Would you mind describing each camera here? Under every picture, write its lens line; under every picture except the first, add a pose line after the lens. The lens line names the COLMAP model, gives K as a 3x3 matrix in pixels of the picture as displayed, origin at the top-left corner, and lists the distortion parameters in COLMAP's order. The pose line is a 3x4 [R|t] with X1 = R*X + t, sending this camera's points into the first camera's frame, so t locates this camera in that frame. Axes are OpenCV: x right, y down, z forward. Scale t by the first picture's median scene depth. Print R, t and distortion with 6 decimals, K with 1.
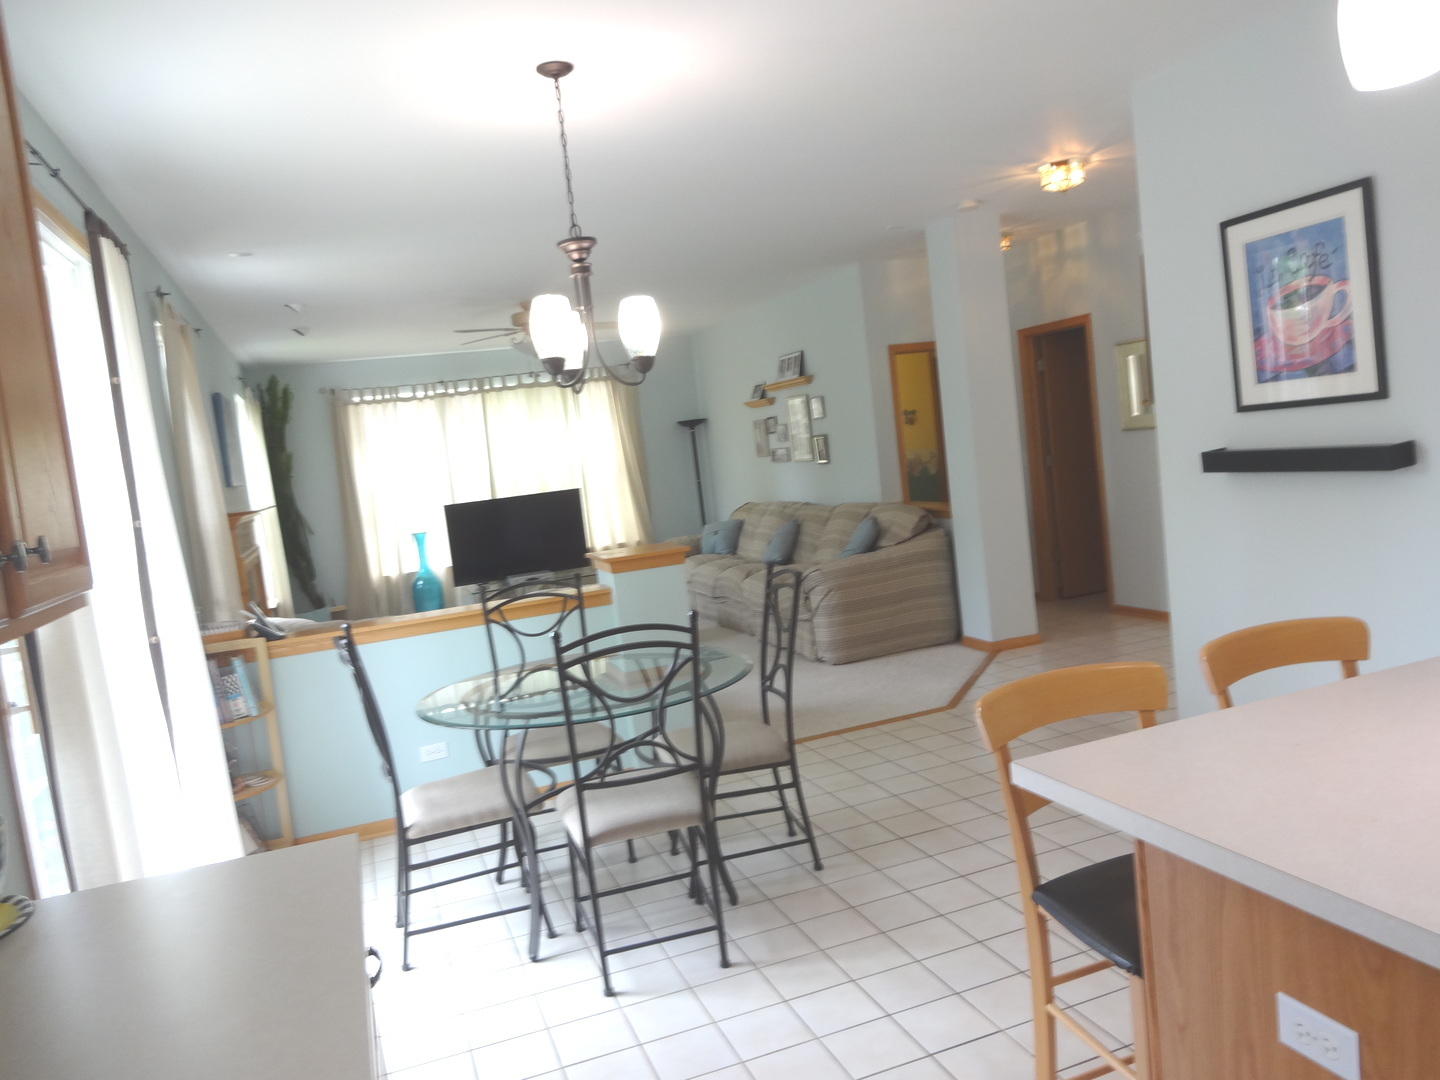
lens RADIAL K [[1064.3, 0, 720.0], [0, 1064.3, 540.0], [0, 0, 1]] dist [-0.002278, 0.004203]
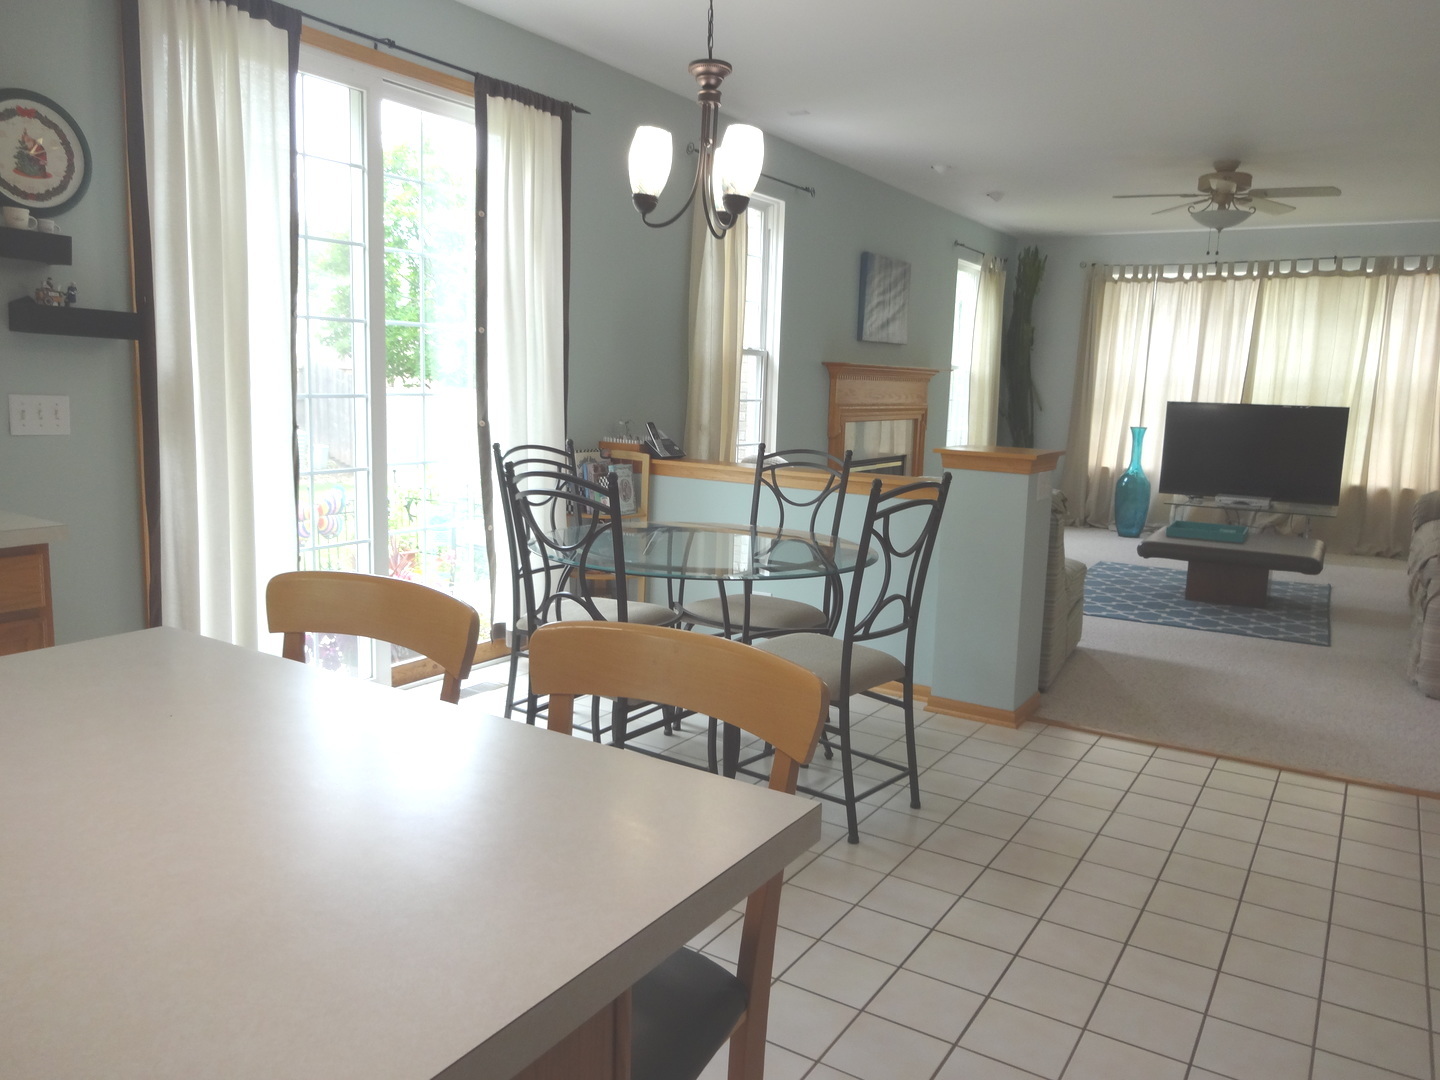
lens RADIAL K [[1064.3, 0, 720.0], [0, 1064.3, 540.0], [0, 0, 1]] dist [-0.002278, 0.004203]
pose [[0.613254, 0.248616, -0.749739, 0.202578], [-0.171269, 0.968446, 0.181050, -0.016639], [0.771094, 0.017377, 0.636484, 0.134341]]
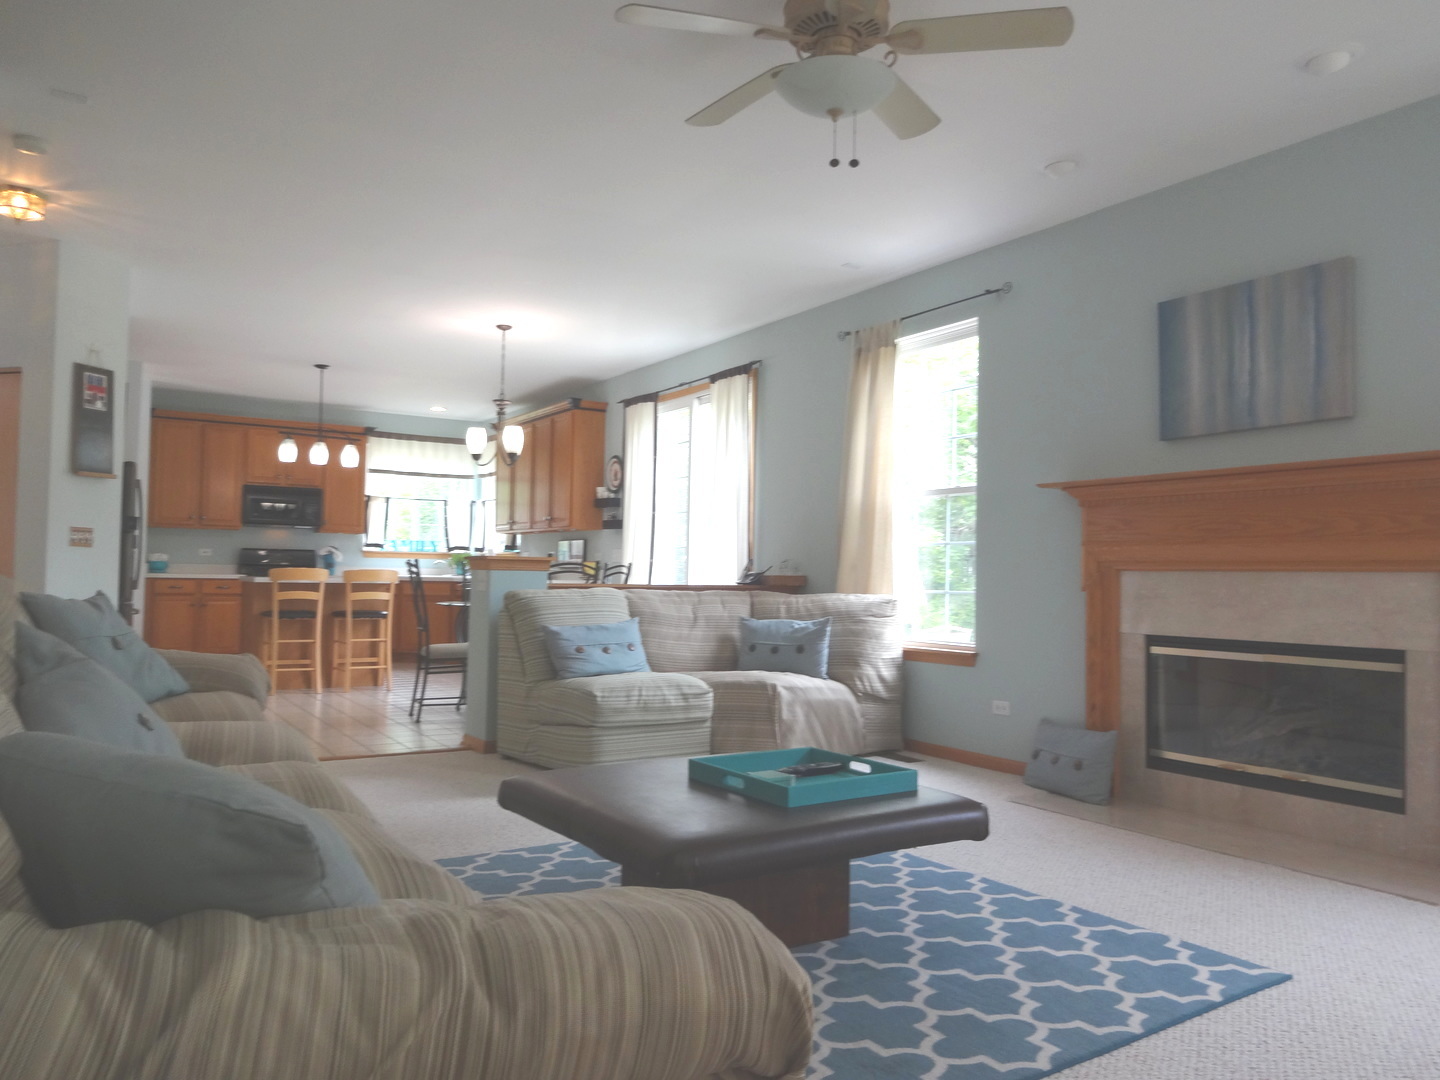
lens RADIAL K [[1064.3, 0, 720.0], [0, 1064.3, 540.0], [0, 0, 1]] dist [-0.002278, 0.004203]
pose [[-0.972870, 0.084790, -0.215255, -0.029000], [0.070791, 0.994893, 0.071946, -0.036592], [0.220256, 0.054756, -0.973904, 1.048955]]
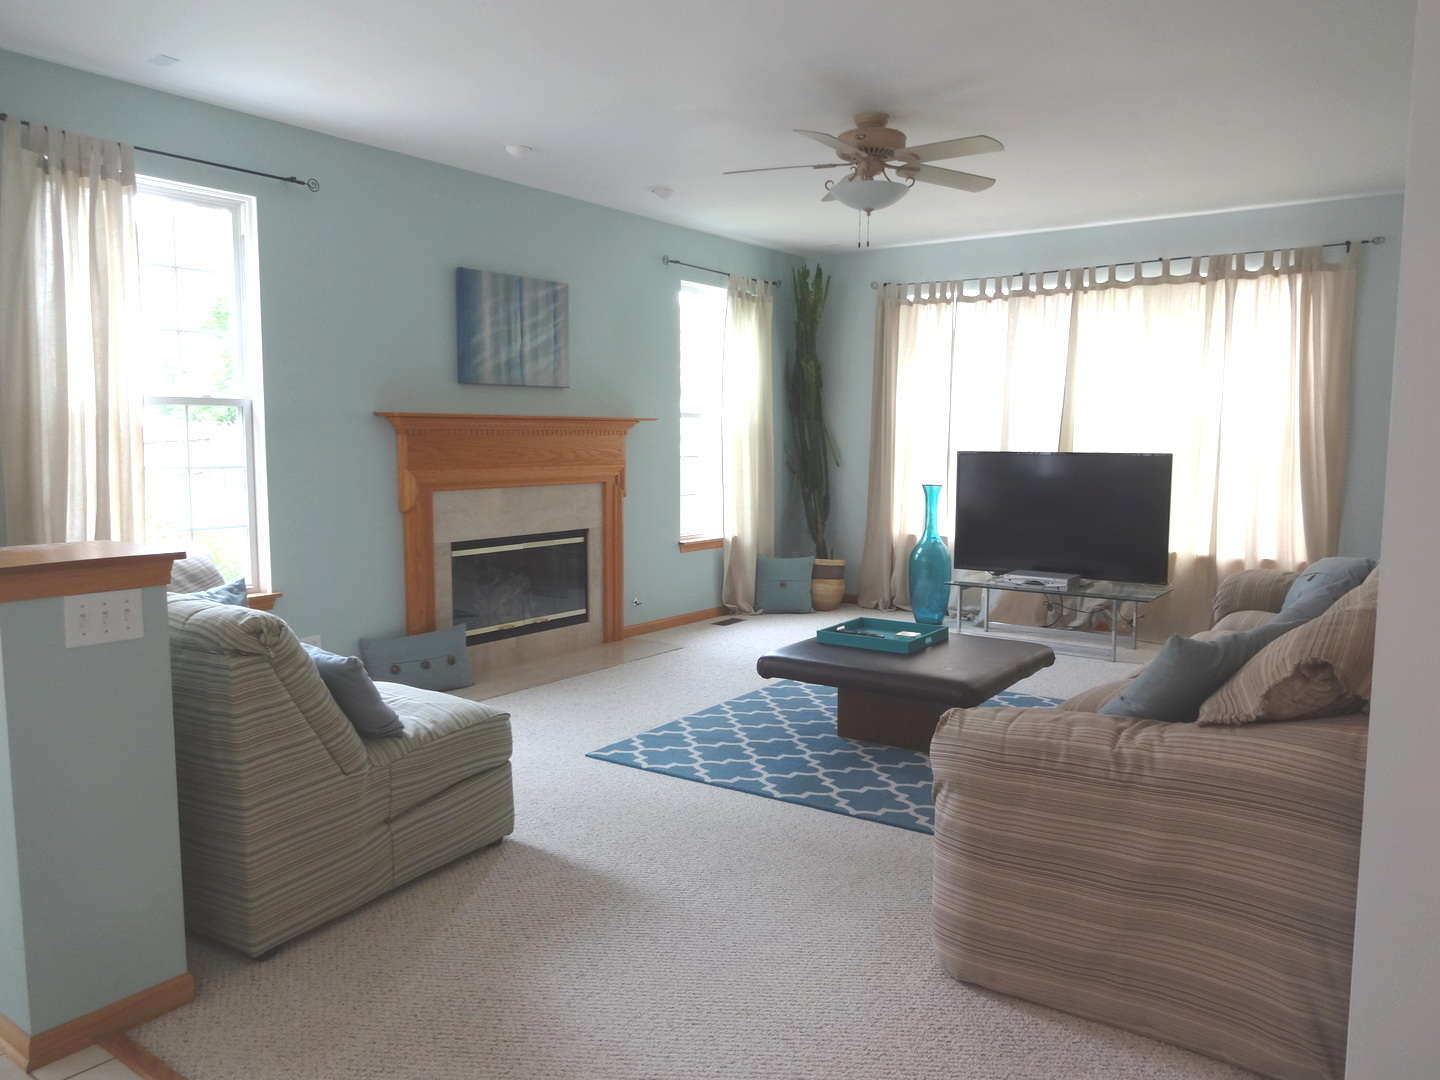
lens RADIAL K [[1064.3, 0, 720.0], [0, 1064.3, 540.0], [0, 0, 1]] dist [-0.002278, 0.004203]
pose [[0.558176, 0.197108, -0.805970, 0.219316], [-0.142822, 0.979699, 0.140683, -0.049751], [0.817338, 0.036584, 0.574996, 0.455688]]
